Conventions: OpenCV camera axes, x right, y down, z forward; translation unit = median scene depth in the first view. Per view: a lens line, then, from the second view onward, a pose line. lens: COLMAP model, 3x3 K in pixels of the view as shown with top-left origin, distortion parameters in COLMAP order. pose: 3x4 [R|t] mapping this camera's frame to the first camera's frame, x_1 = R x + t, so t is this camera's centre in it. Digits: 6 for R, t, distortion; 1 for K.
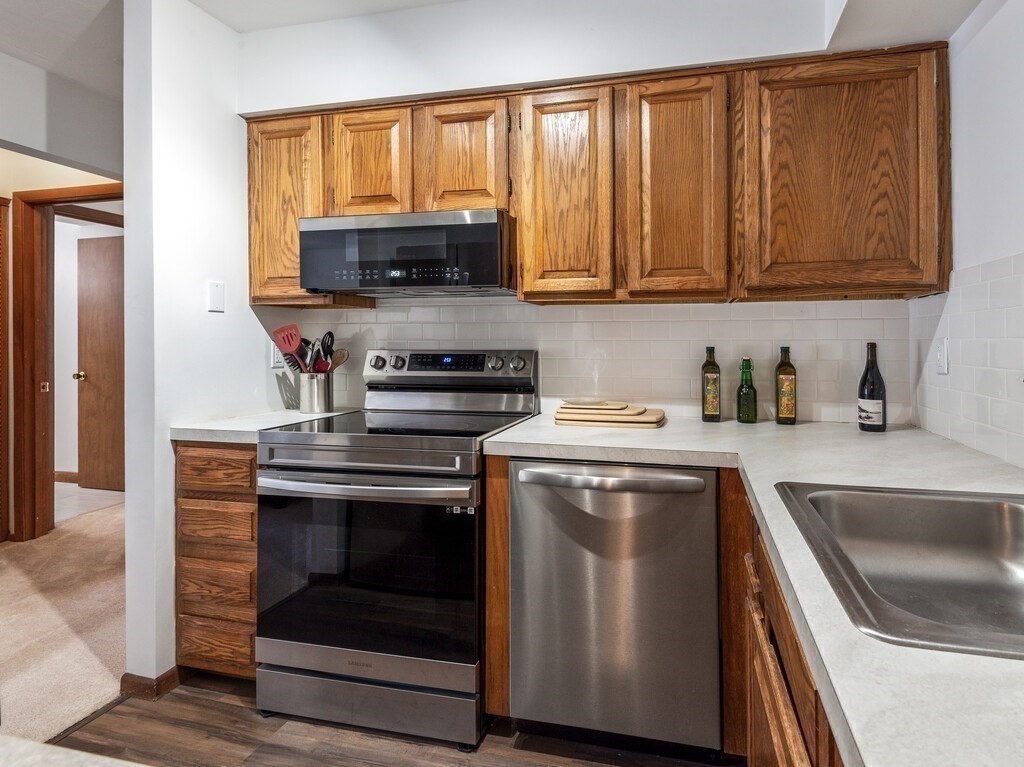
lens RADIAL K [[535.9, 0, 561.6], [0, 535.9, 332.3], [0, 0, 1]] dist [0.014895, -0.000271]
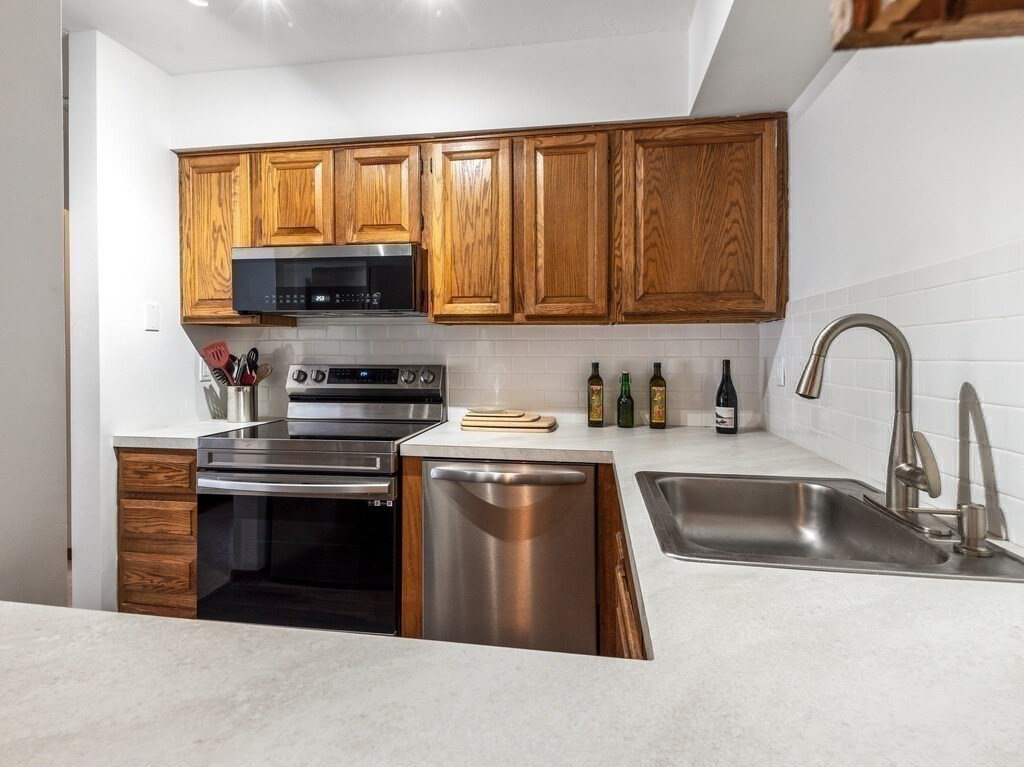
lens RADIAL K [[528.5, 0, 497.8], [0, 528.5, 354.0], [0, 0, 1]] dist [0.019118, -0.000063]
pose [[0.997927, 0.001564, 0.064340, -0.007519], [-0.002864, 0.999794, 0.020117, -0.015595], [-0.064295, -0.020260, 0.997725, -0.140368]]
